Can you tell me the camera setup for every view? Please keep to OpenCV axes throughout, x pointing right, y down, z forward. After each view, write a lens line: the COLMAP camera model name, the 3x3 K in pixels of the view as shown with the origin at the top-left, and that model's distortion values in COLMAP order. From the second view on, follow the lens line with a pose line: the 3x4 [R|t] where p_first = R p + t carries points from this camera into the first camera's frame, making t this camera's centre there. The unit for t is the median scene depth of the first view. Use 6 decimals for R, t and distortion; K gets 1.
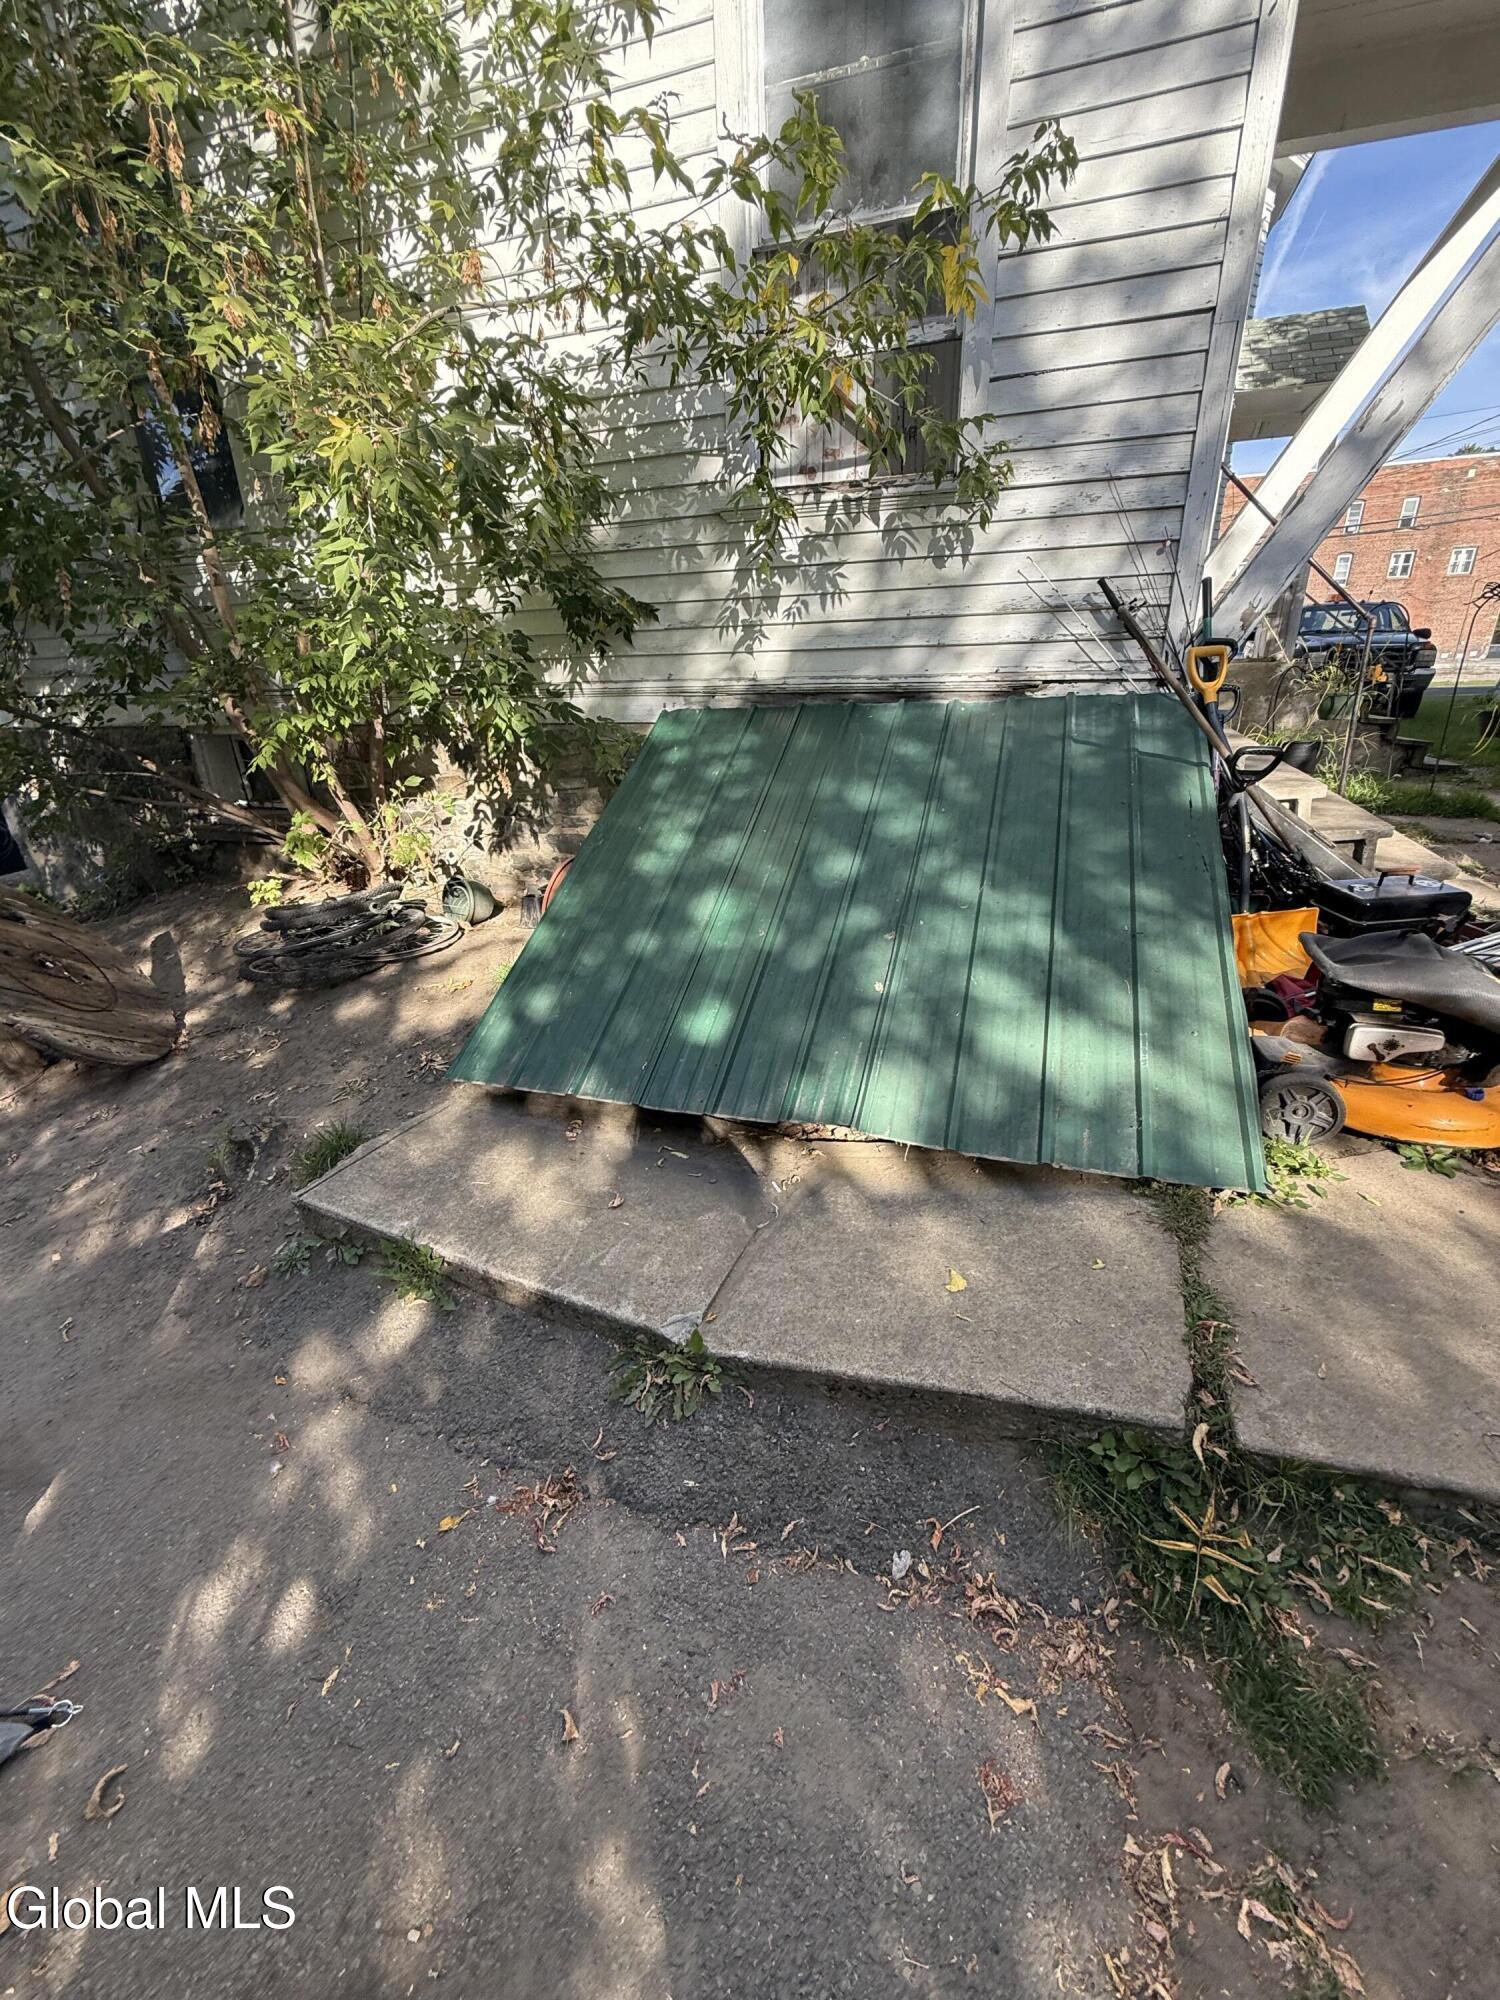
lens RADIAL K [[801.2, 0, 747.7], [0, 801.2, 997.9], [0, 0, 1]] dist [0.000457, -0.000244]
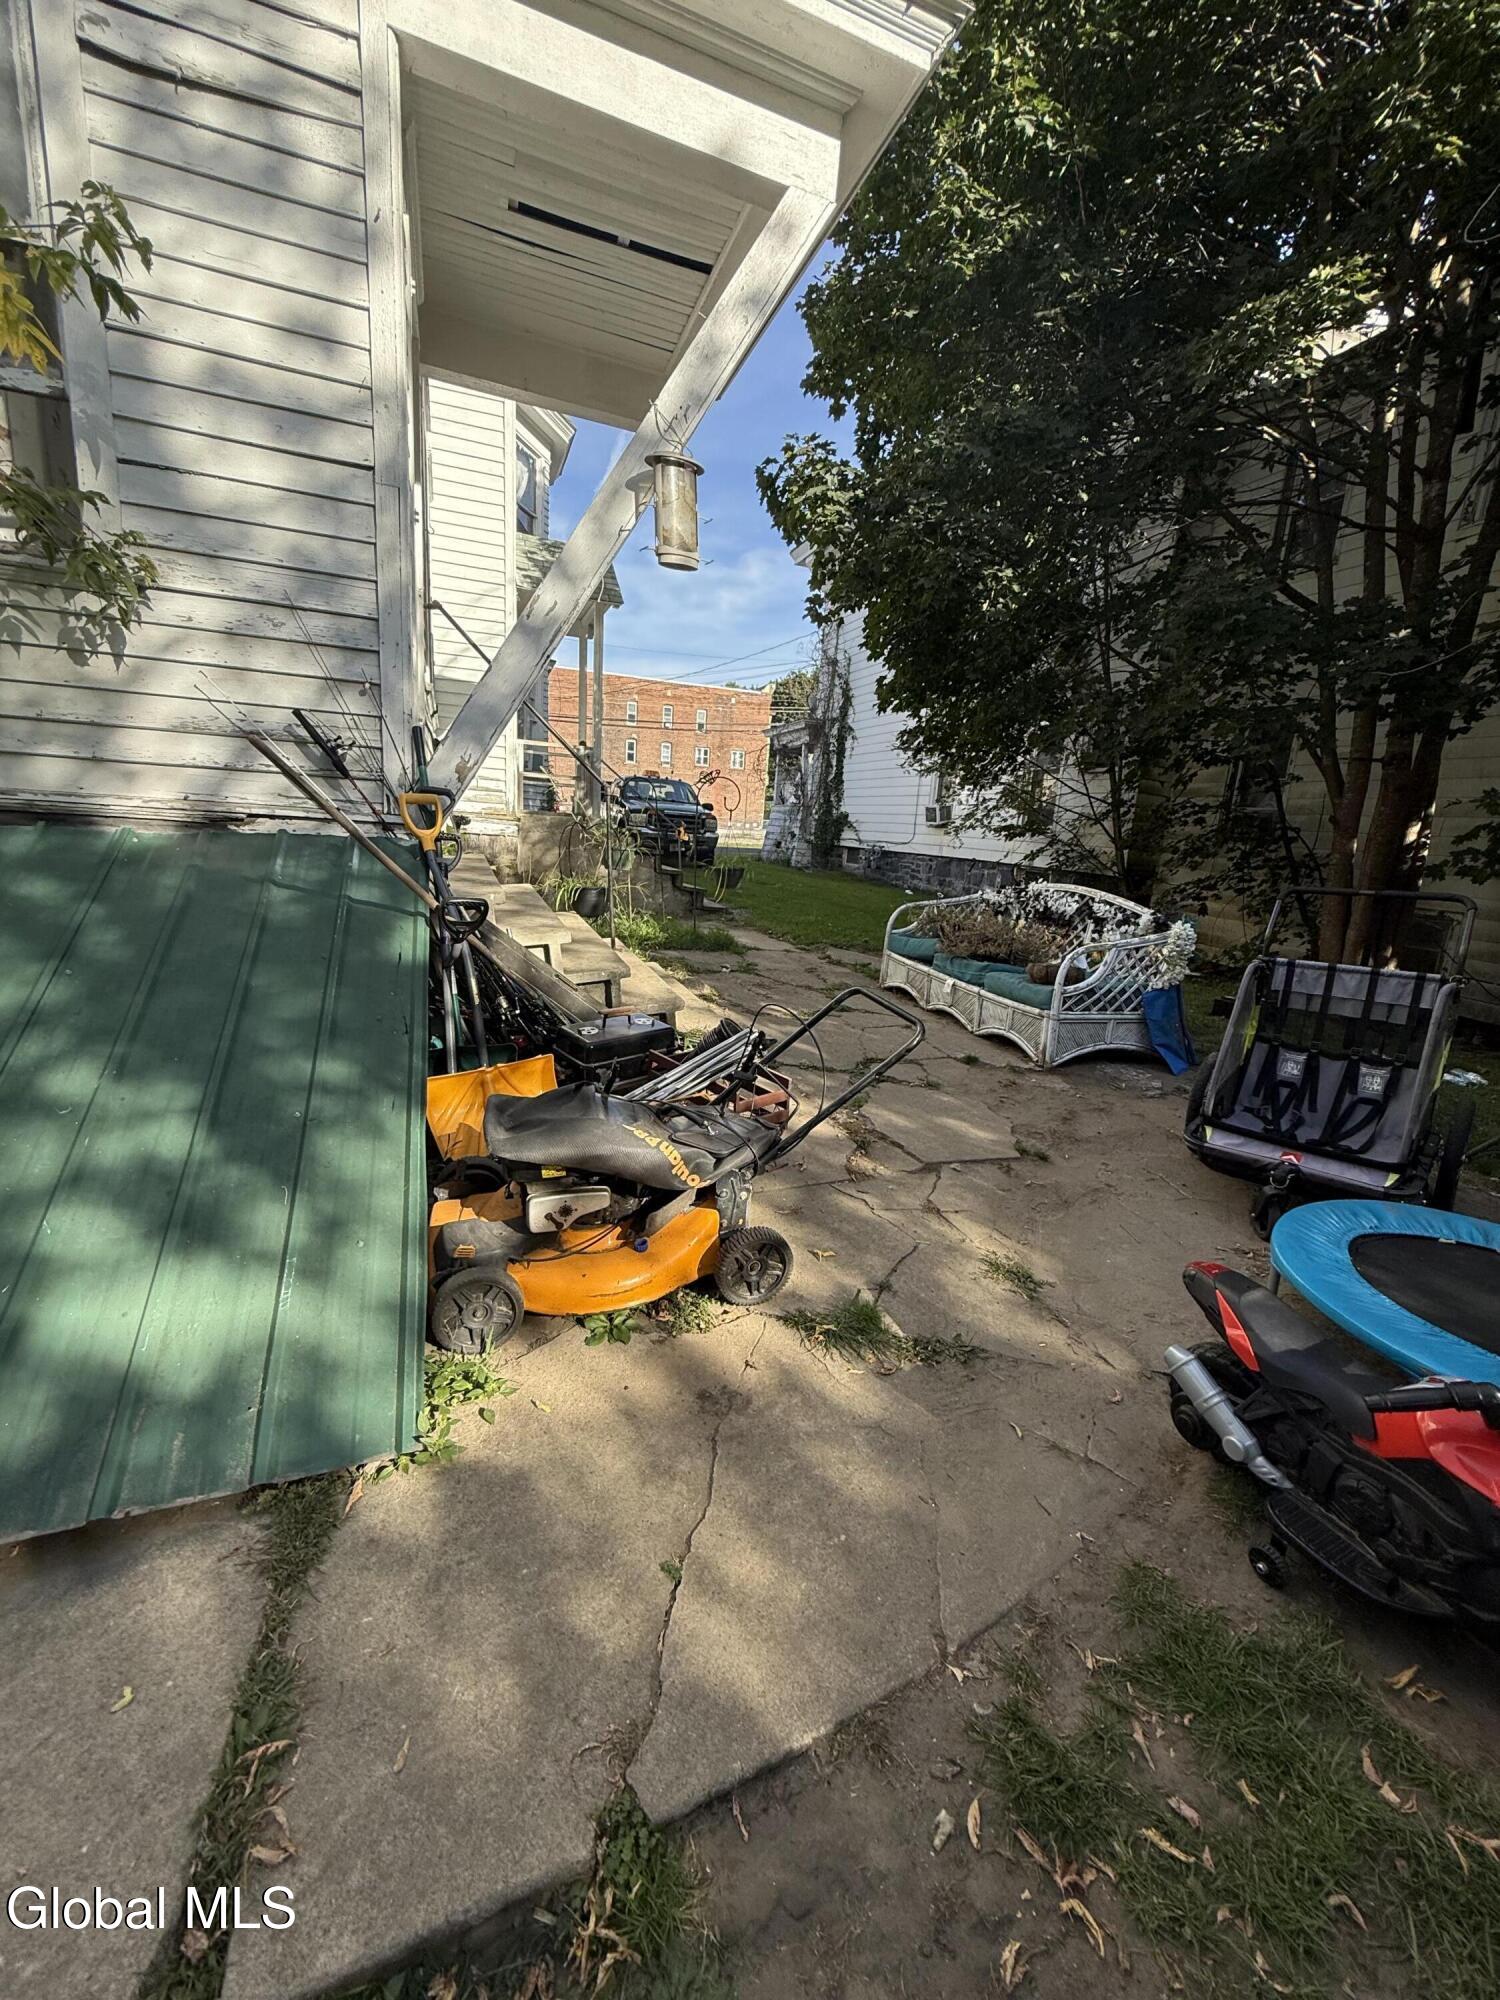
lens RADIAL K [[801.2, 0, 754.3], [0, 801.2, 999.8], [0, 0, 1]] dist [0.000457, -0.000244]
pose [[0.767747, -0.062789, 0.637669, 0.301105], [0.160768, 0.982229, -0.096846, -0.046188], [-0.620256, 0.176870, 0.764198, 0.071759]]
